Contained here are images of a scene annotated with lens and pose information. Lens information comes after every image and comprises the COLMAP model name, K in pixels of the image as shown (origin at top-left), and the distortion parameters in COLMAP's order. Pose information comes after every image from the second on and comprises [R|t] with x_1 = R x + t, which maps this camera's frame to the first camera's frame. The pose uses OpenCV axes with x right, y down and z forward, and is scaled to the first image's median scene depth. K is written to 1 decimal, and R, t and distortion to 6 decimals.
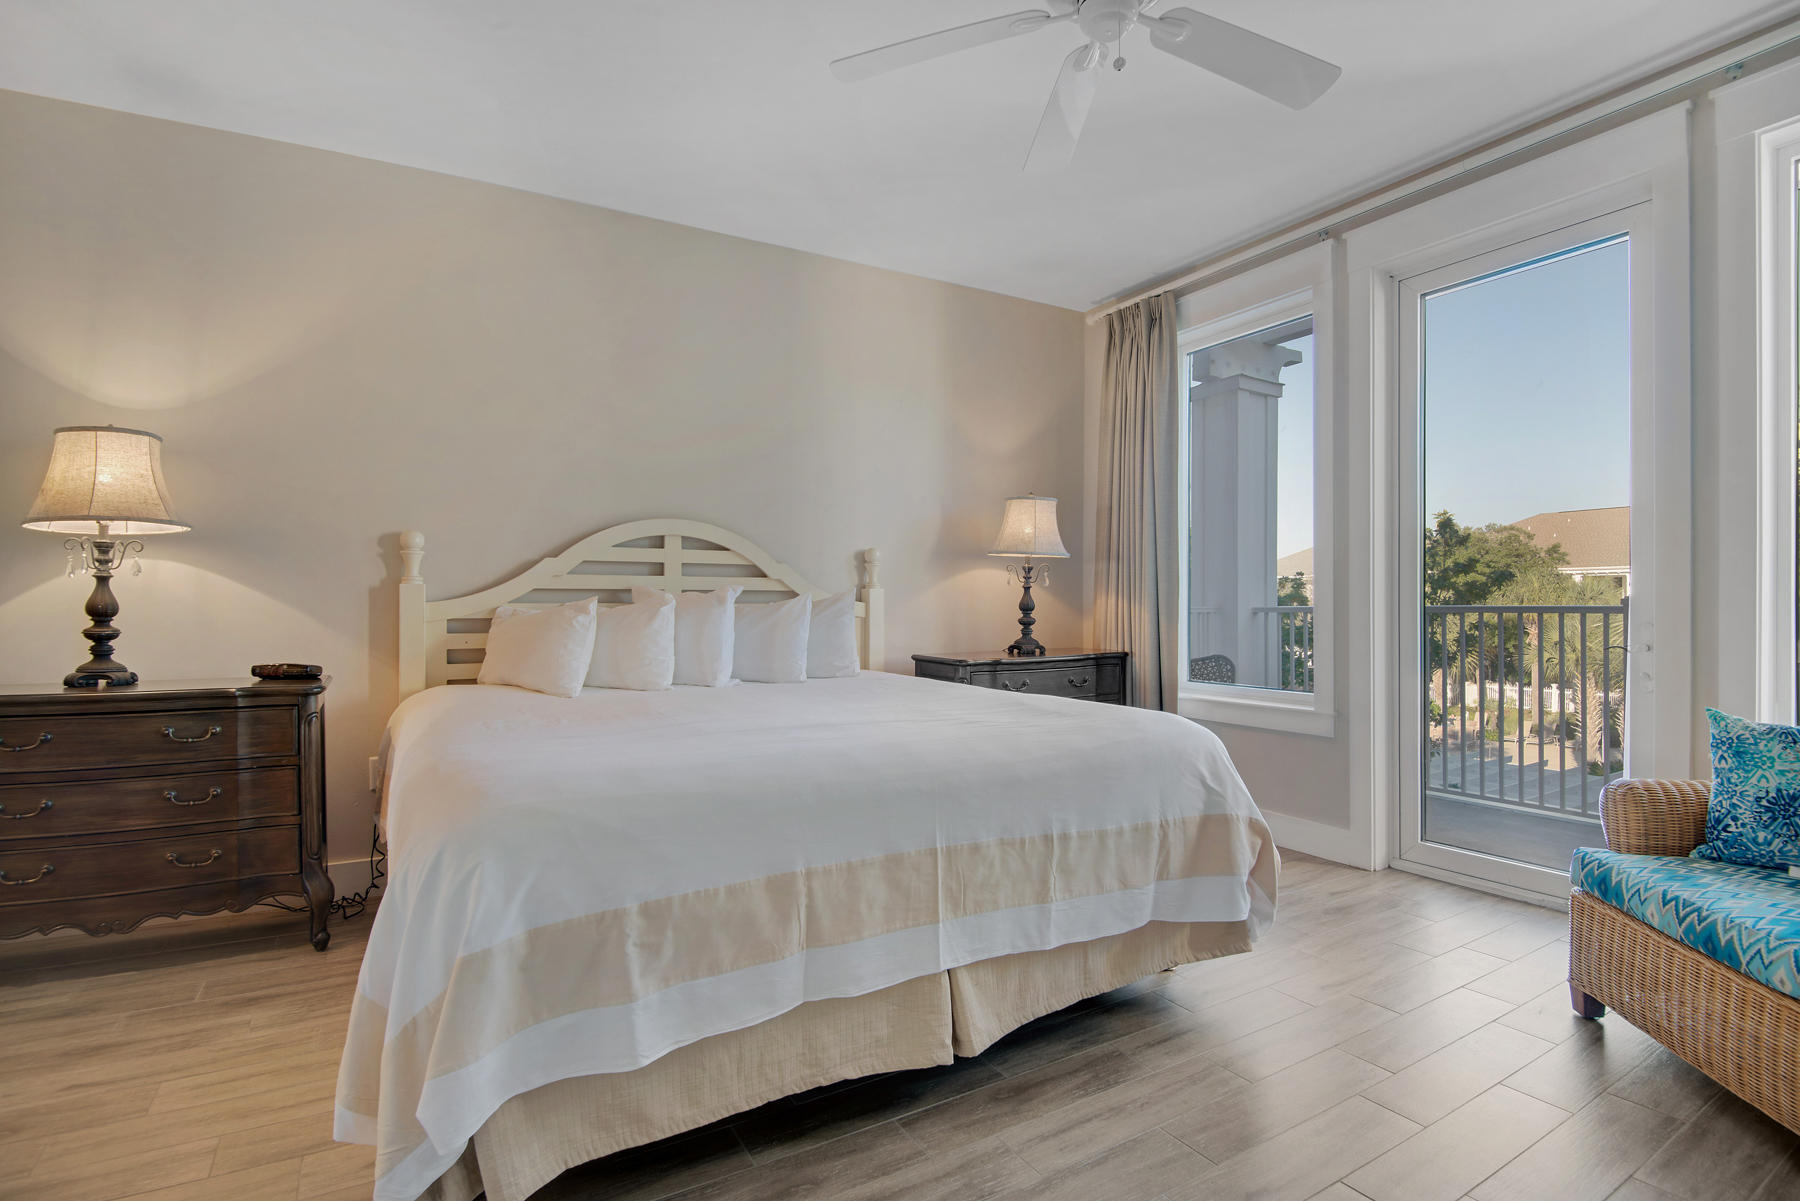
lens RADIAL K [[862.0, 0, 900.0], [0, 862.0, 600.5], [0, 0, 1]] dist [-0.024762, -0.000517]
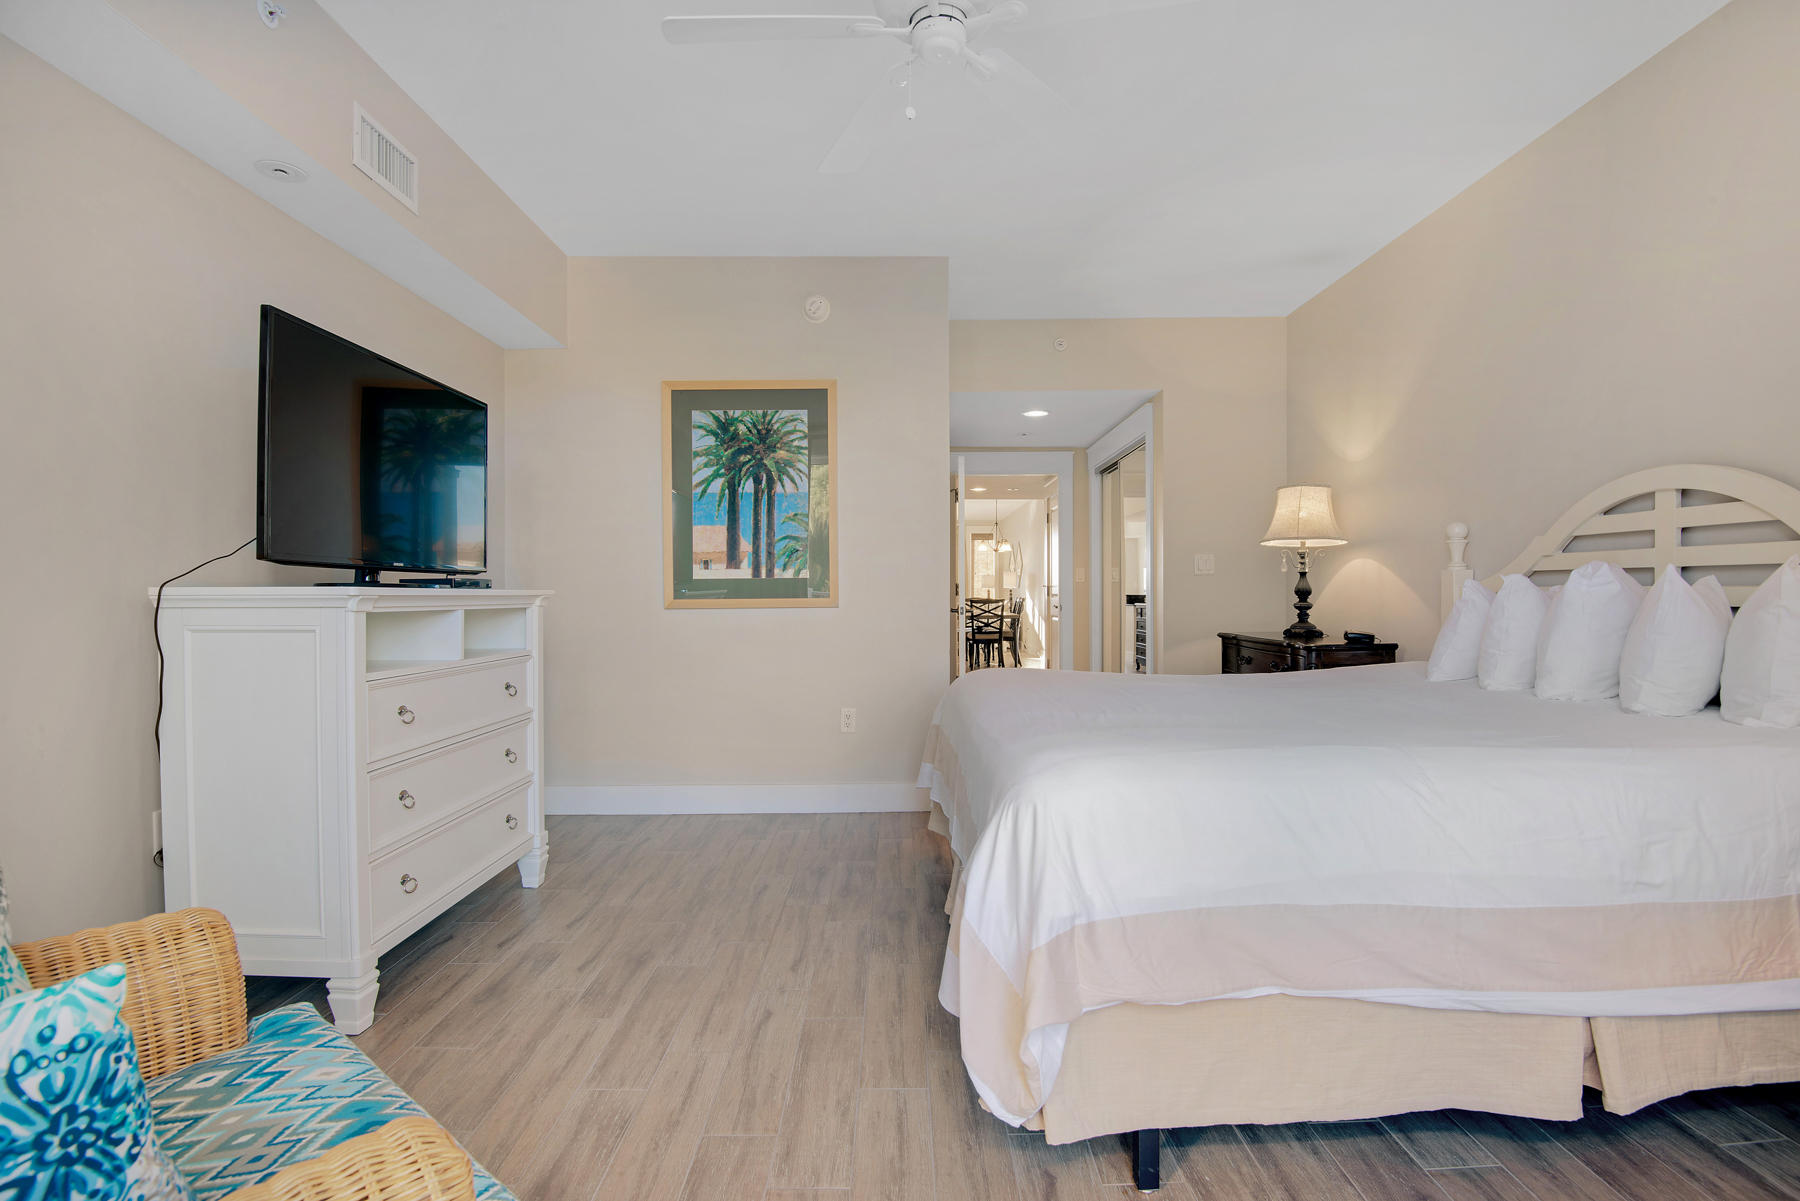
lens RADIAL K [[838.8, 0, 900.0], [0, 838.8, 600.5], [0, 0, 1]] dist [-0.000205, -0.000043]
pose [[-0.502100, 0.010563, -0.864745, 0.838367], [0.001915, 0.999937, 0.011102, 0.007879], [0.864807, 0.003918, -0.502089, 1.056493]]
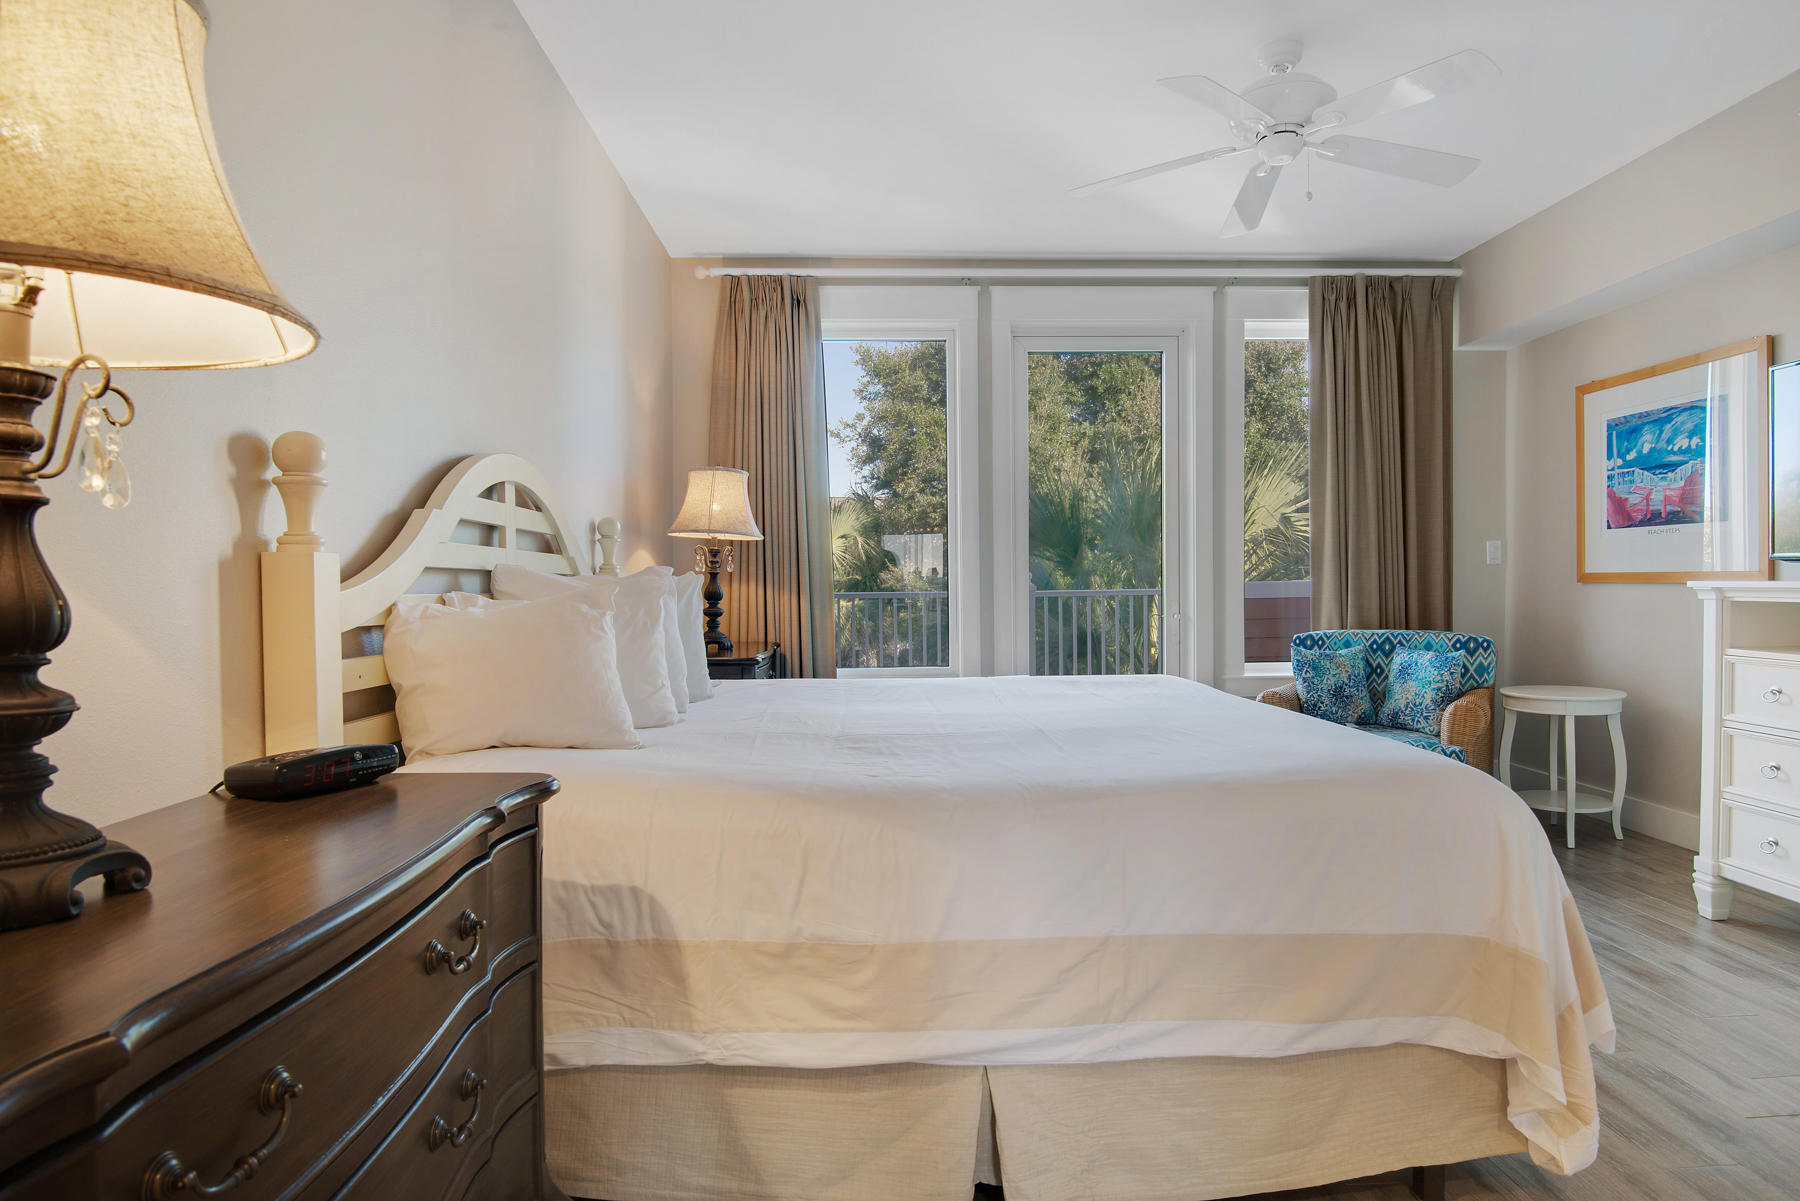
lens RADIAL K [[977.2, 0, 900.0], [0, 977.2, 600.5], [0, 0, 1]] dist [-0.000063, 0.000150]
pose [[0.485526, -0.013118, 0.874124, -1.005514], [0.004676, 0.999912, 0.012408, 0.000476], [-0.874210, -0.001937, 0.485545, 0.564307]]
